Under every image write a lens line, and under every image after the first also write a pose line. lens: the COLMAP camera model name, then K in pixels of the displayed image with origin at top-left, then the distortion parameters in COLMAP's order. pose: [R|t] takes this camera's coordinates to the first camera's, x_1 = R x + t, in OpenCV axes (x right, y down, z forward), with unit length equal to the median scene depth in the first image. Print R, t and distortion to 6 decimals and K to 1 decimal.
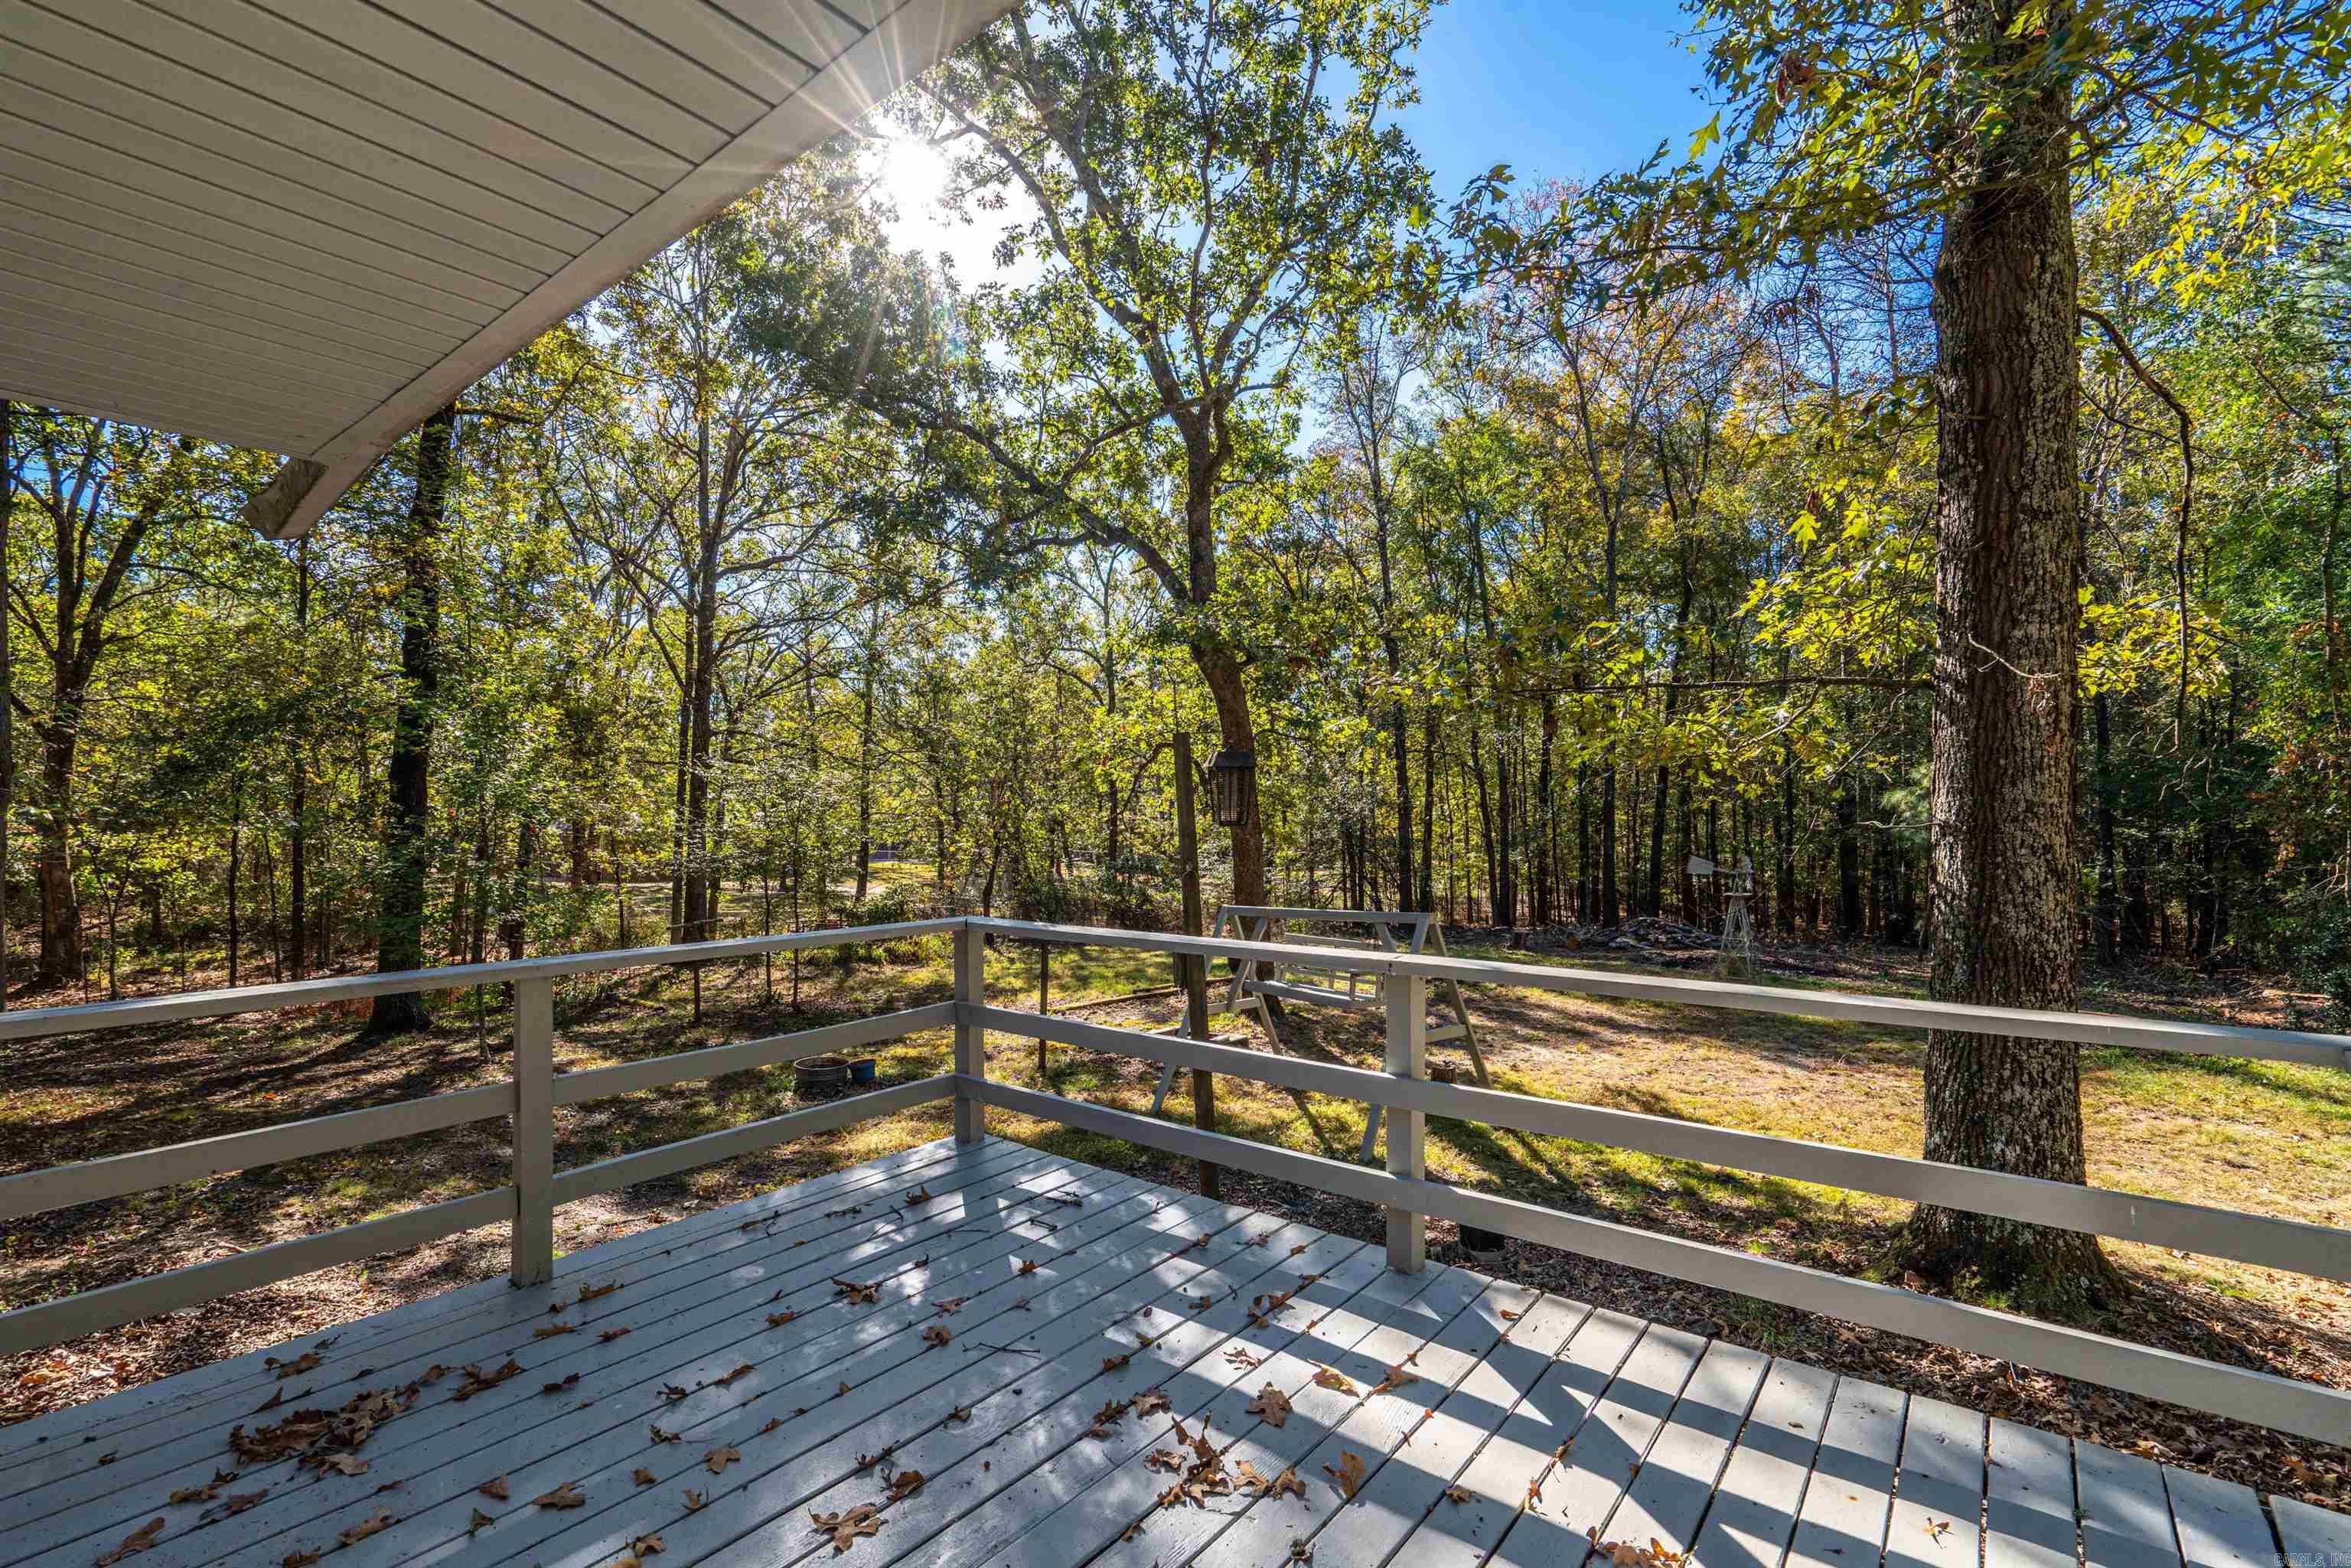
lens RADIAL K [[1084.9, 0, 1167.5], [0, 1084.9, 785.8], [0, 0, 1]] dist [-0.007626, 0.003465]
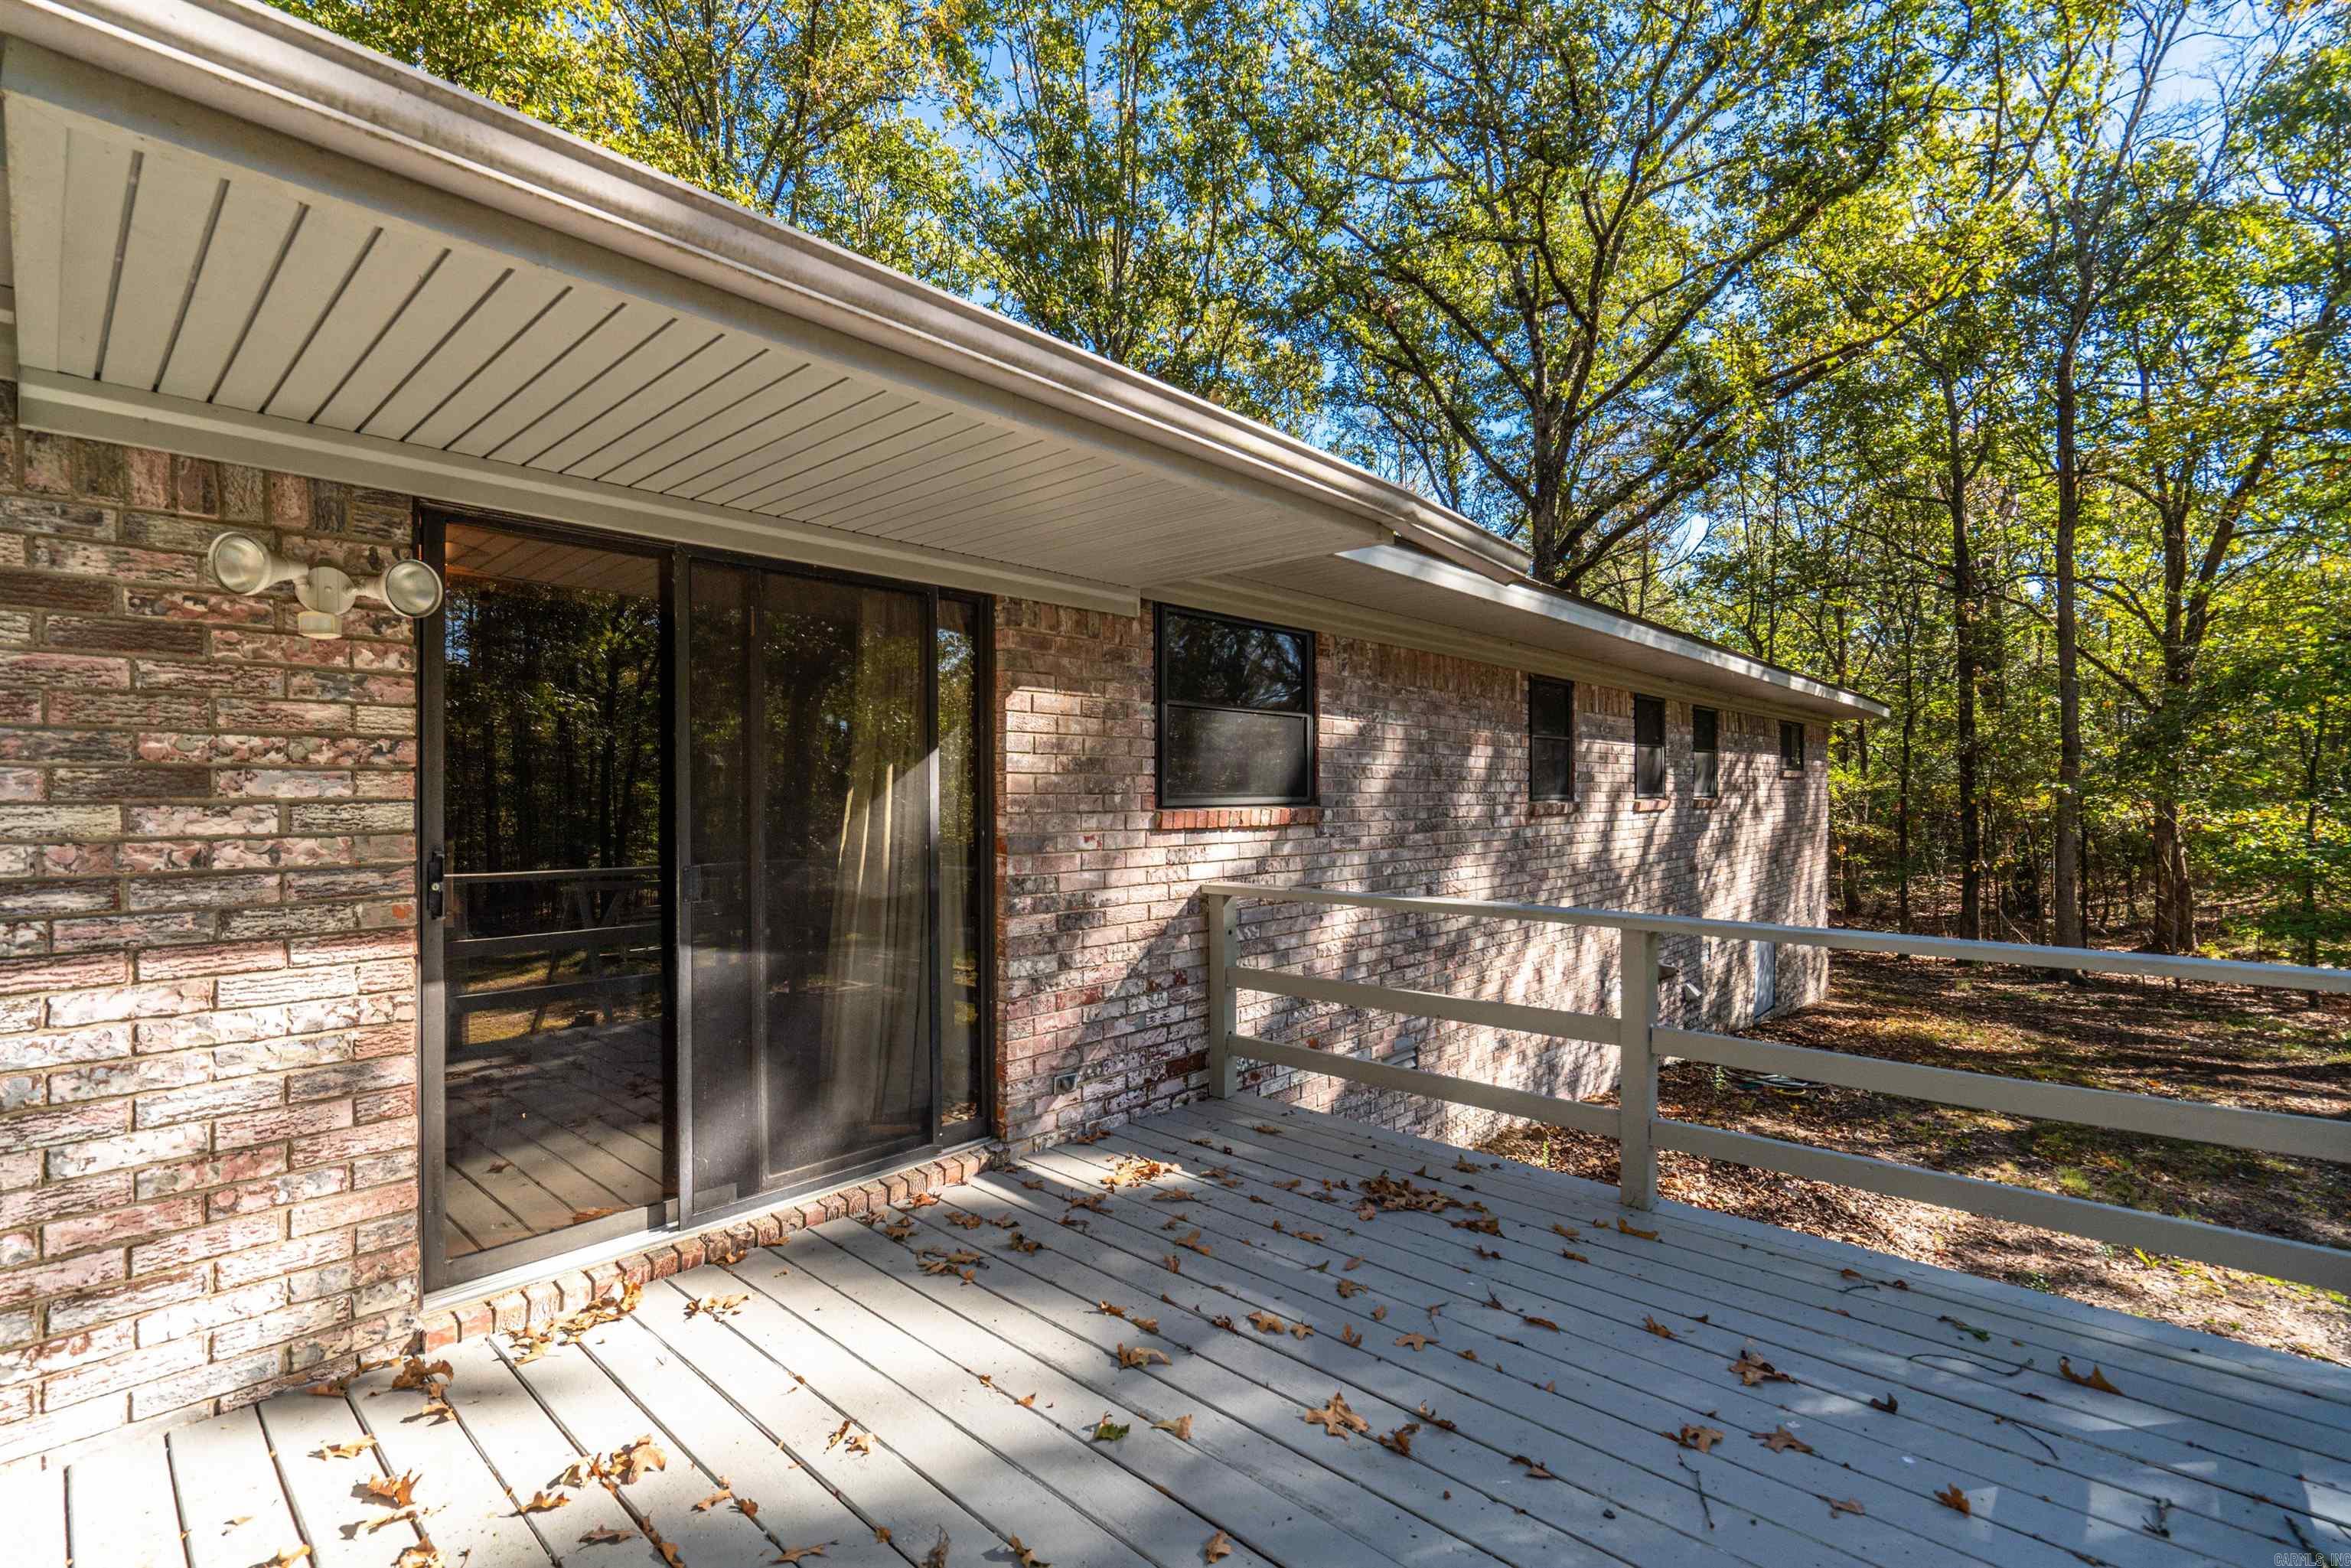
lens RADIAL K [[1084.9, 0, 1168.4], [0, 1084.9, 787.4], [0, 0, 1]] dist [-0.007626, 0.003465]
pose [[-0.101893, -0.001933, -0.994793, 0.476043], [0.023171, 0.999722, -0.004316, 0.024075], [0.994525, -0.023490, -0.101820, 0.555396]]
